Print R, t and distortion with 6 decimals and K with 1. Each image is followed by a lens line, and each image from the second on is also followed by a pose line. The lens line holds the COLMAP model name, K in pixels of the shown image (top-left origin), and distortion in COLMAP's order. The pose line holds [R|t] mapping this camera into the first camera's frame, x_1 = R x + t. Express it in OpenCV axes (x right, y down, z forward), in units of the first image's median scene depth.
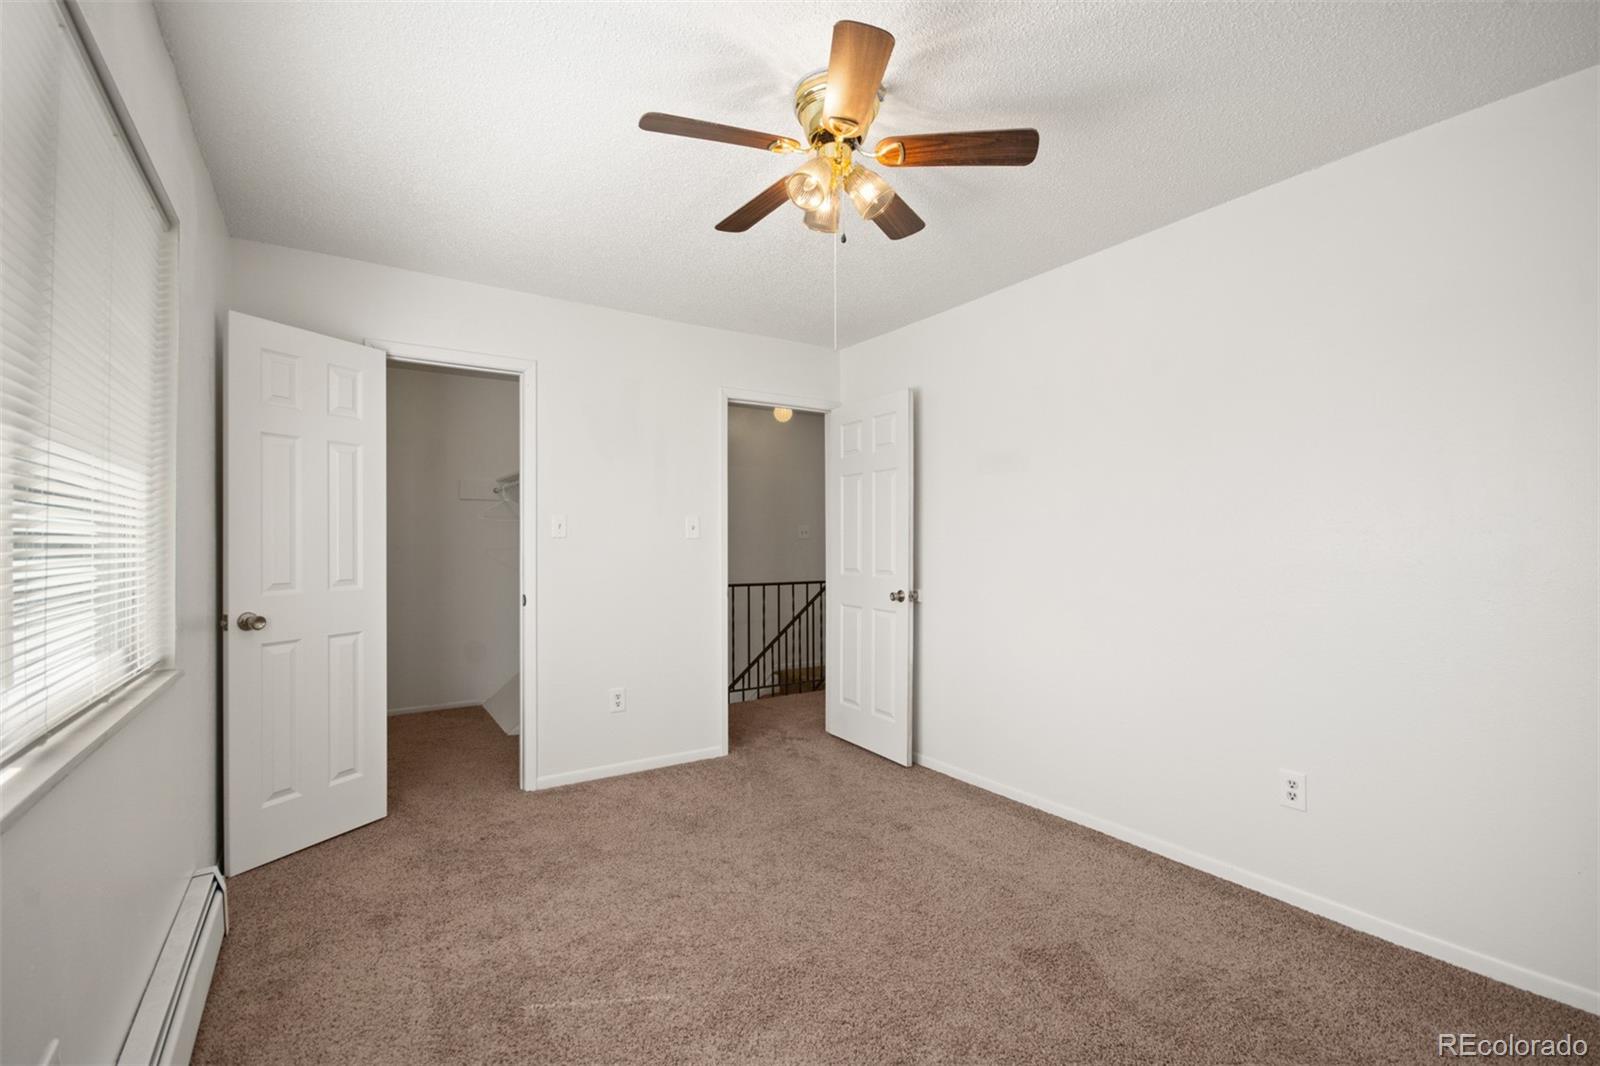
lens RADIAL K [[695.4, 0, 794.2], [0, 695.4, 549.6], [0, 0, 1]] dist [0.002320, -0.007800]
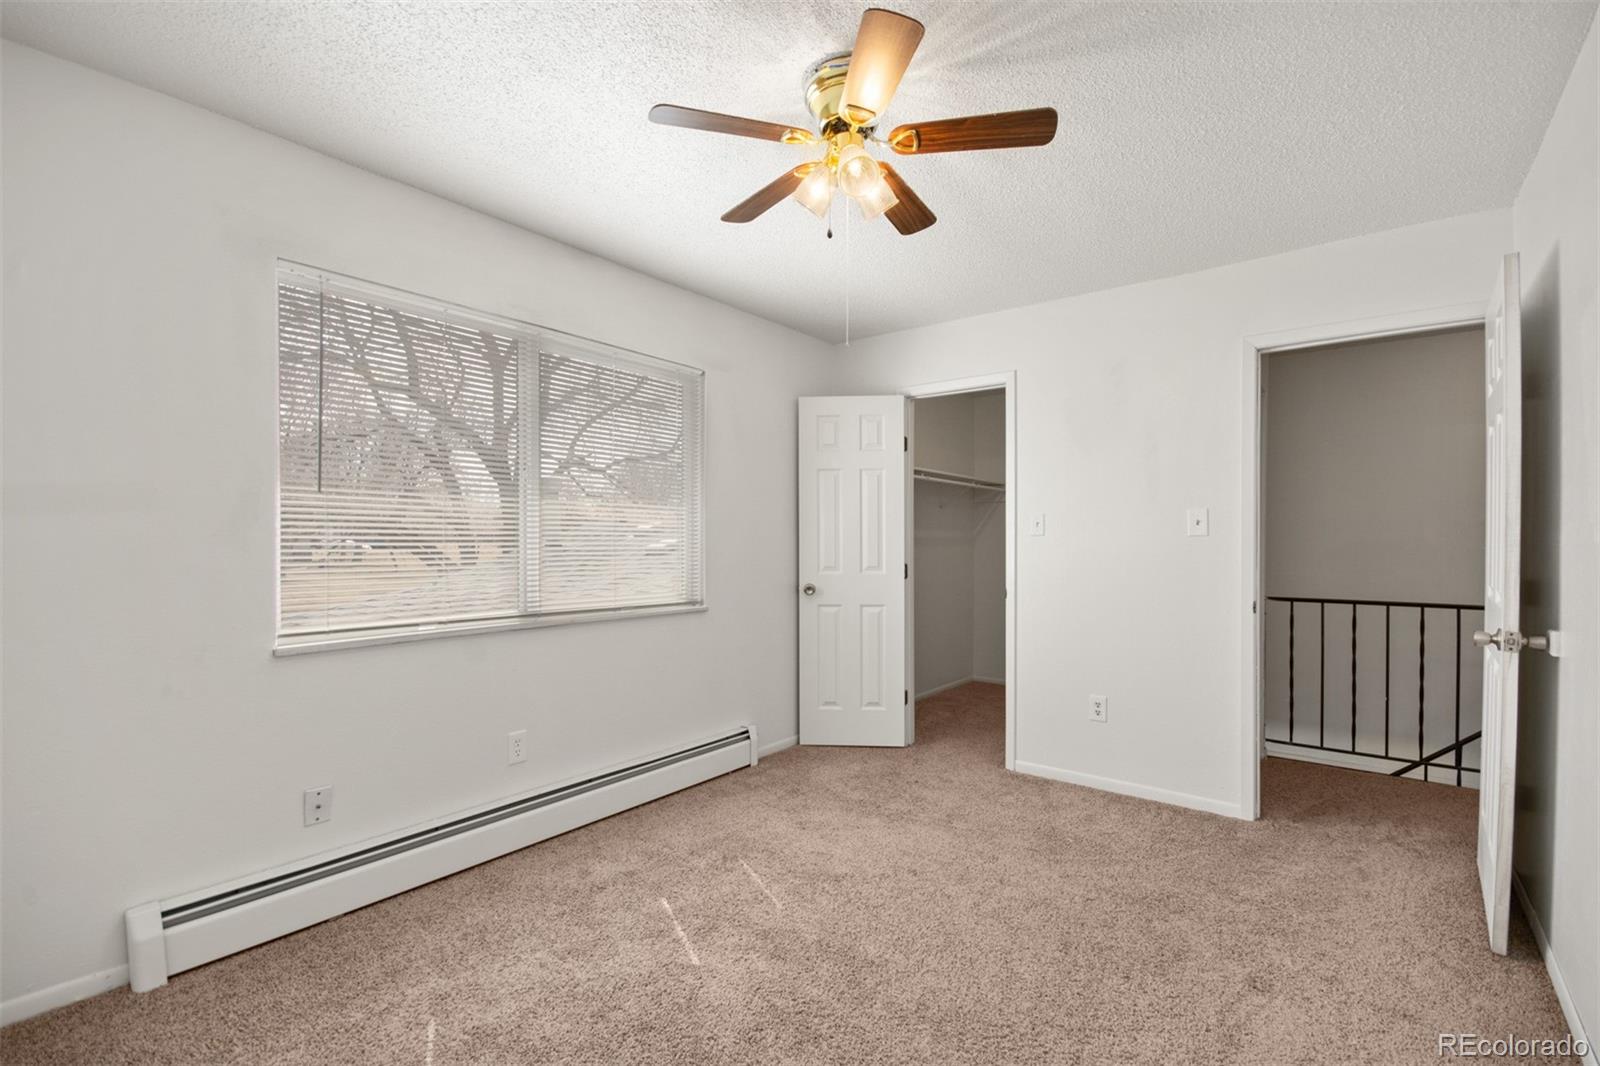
lens RADIAL K [[695.4, 0, 794.2], [0, 695.4, 549.6], [0, 0, 1]] dist [0.002320, -0.007800]
pose [[0.336483, 0.015078, -0.941569, 0.610950], [-0.011637, 0.999862, 0.011853, -0.005329], [0.941618, 0.006969, 0.336612, 0.370948]]
